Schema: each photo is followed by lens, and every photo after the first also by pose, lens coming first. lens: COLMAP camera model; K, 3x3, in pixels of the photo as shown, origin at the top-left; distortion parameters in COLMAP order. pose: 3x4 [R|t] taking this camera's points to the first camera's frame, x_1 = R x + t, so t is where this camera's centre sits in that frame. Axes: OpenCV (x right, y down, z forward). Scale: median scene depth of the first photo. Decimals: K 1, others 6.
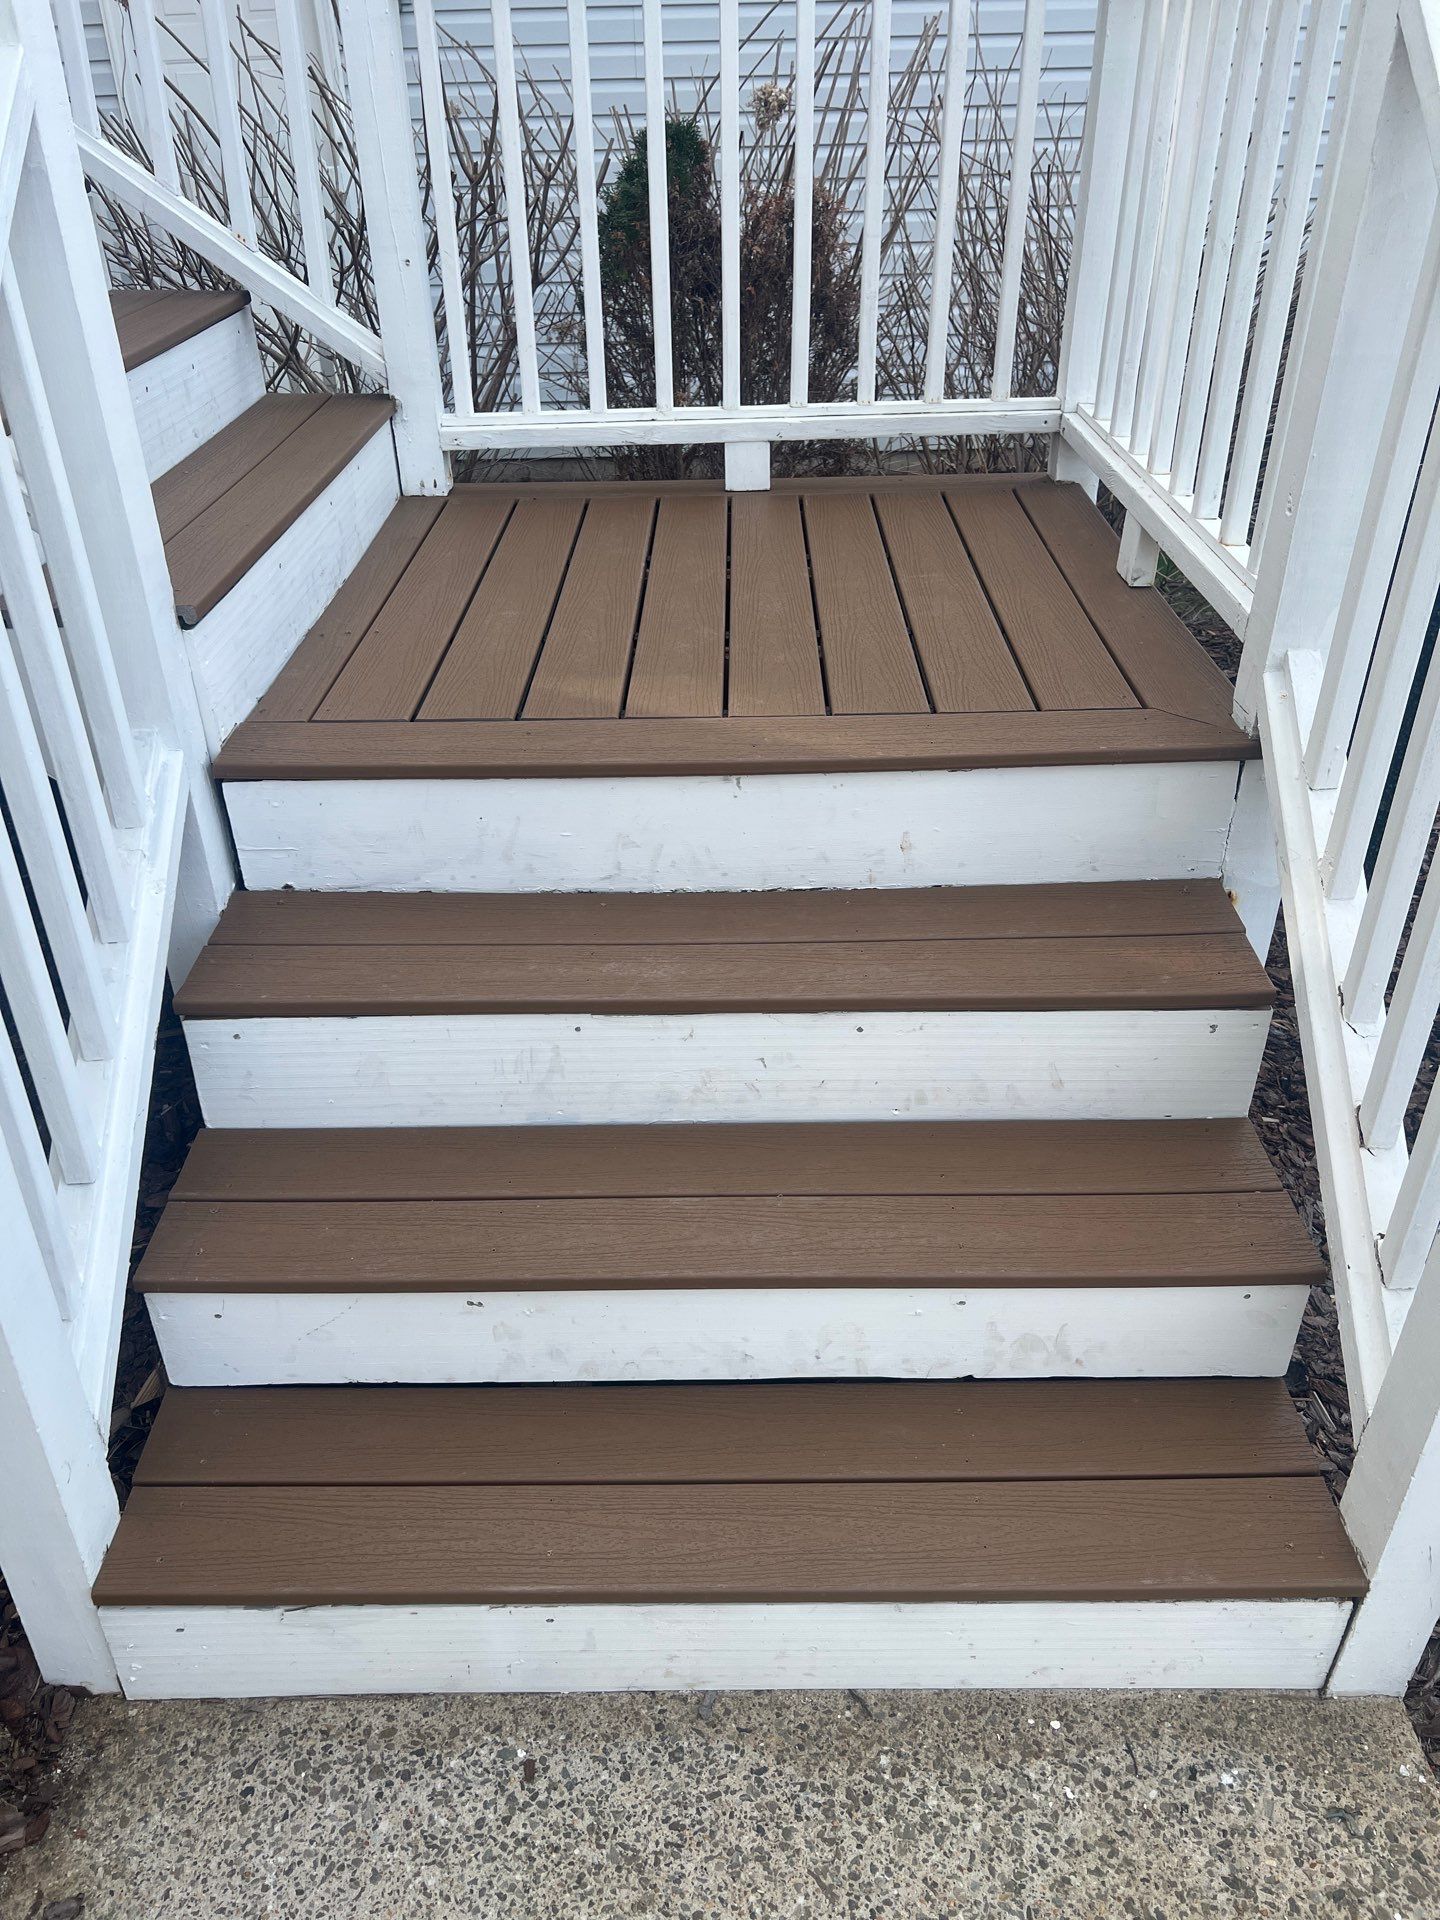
lens RADIAL K [[1487.8, 0, 717.8], [0, 1487.8, 961.1], [0, 0, 1]] dist [0.009405, -0.011428]
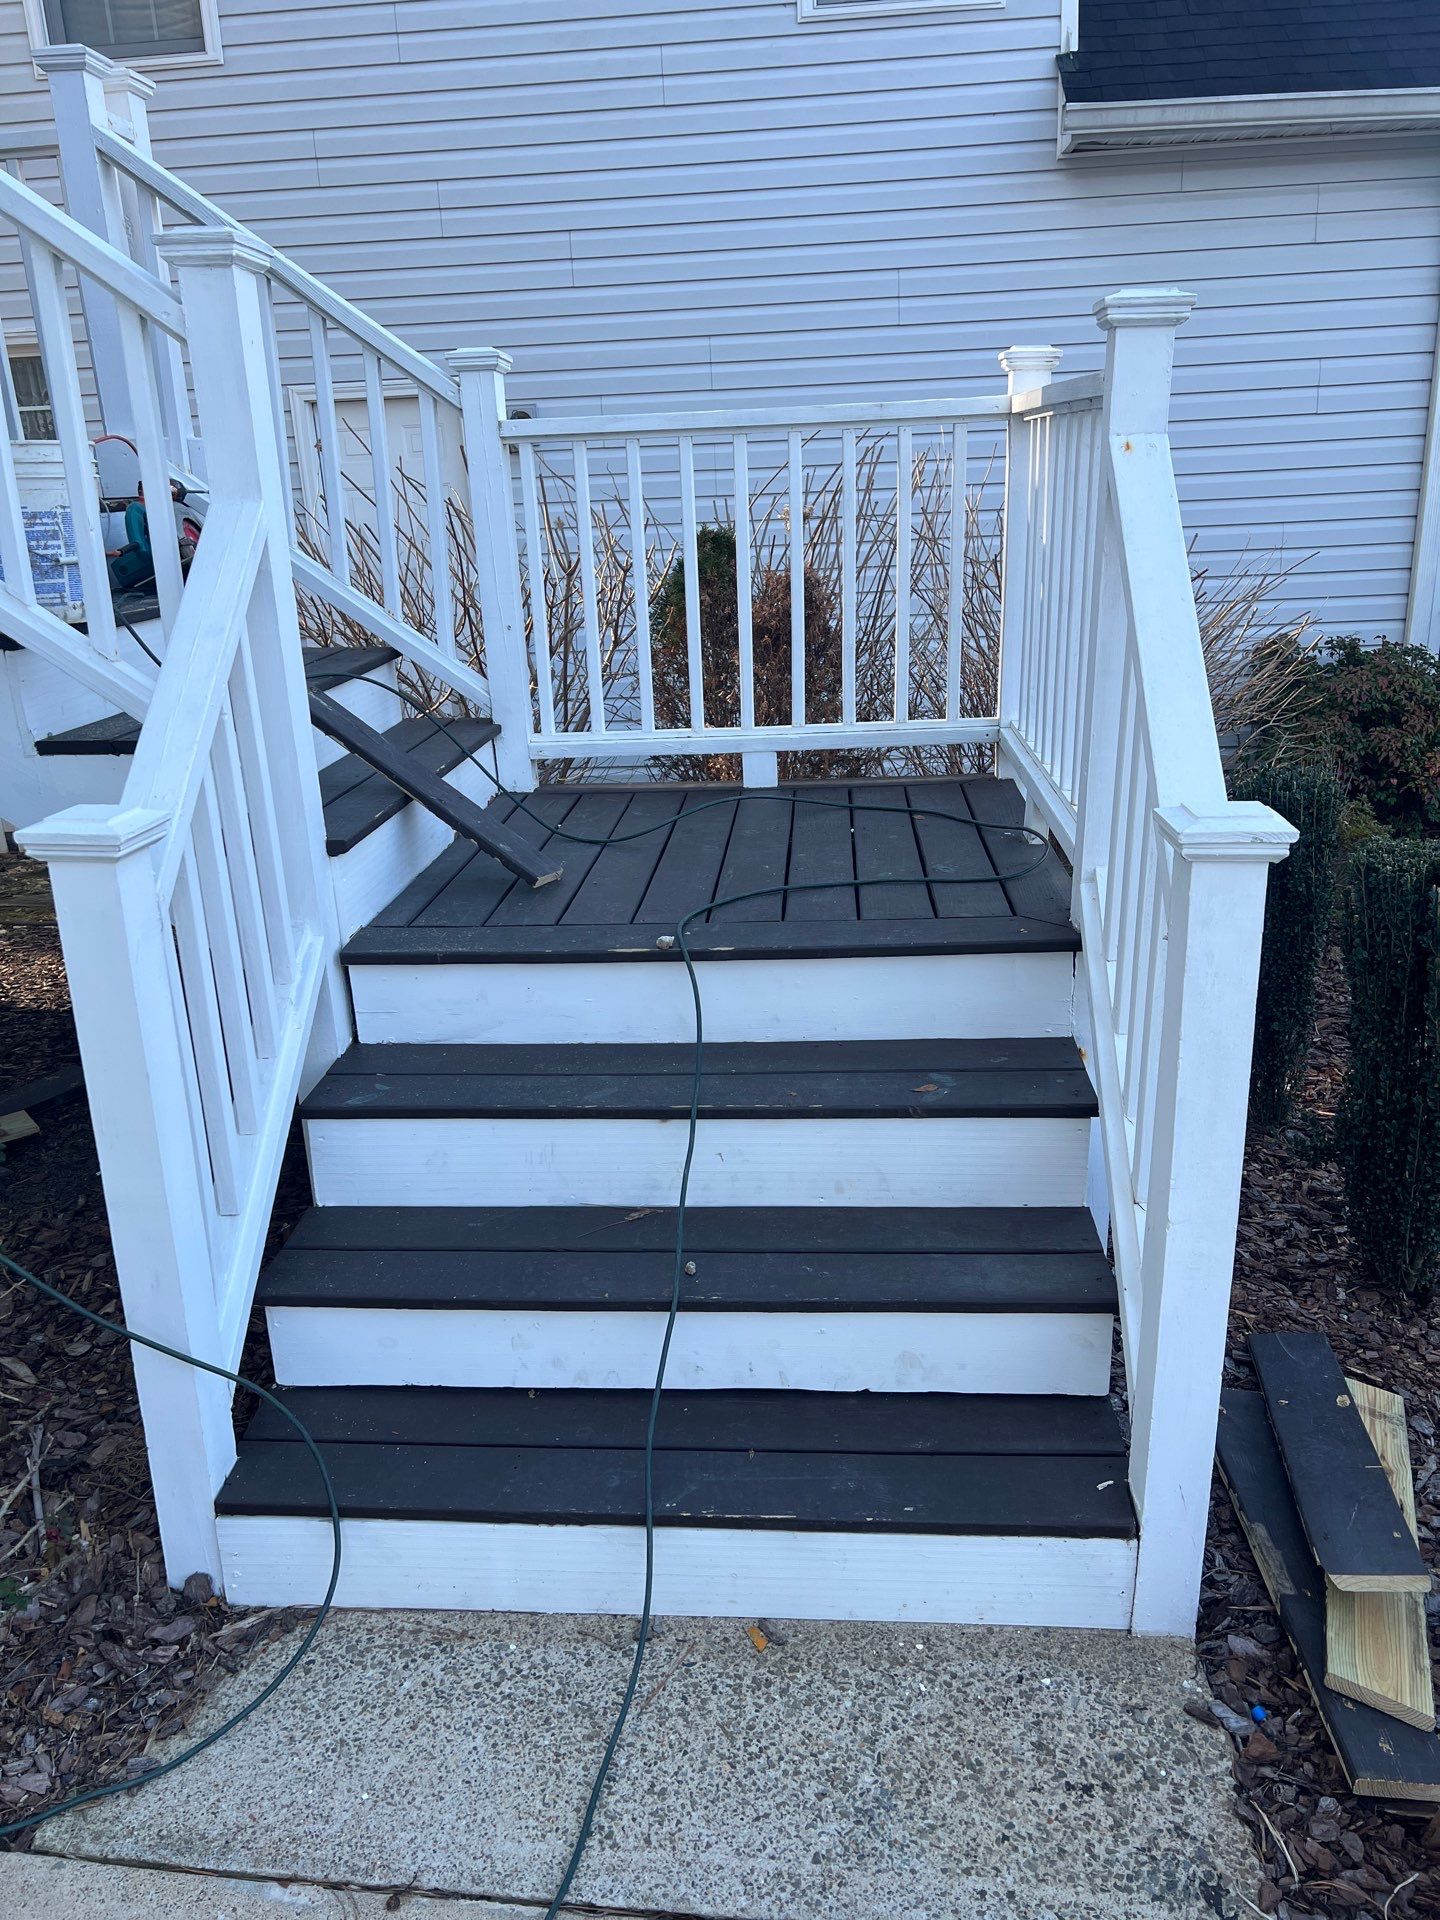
lens RADIAL K [[1487.8, 0, 719.9], [0, 1487.8, 962.9], [0, 0, 1]] dist [0.009405, -0.011428]
pose [[0.997267, 0.004310, -0.073754, 0.146063], [-0.020849, 0.974138, -0.224990, 0.226794], [0.070877, 0.225913, 0.971566, -0.413137]]
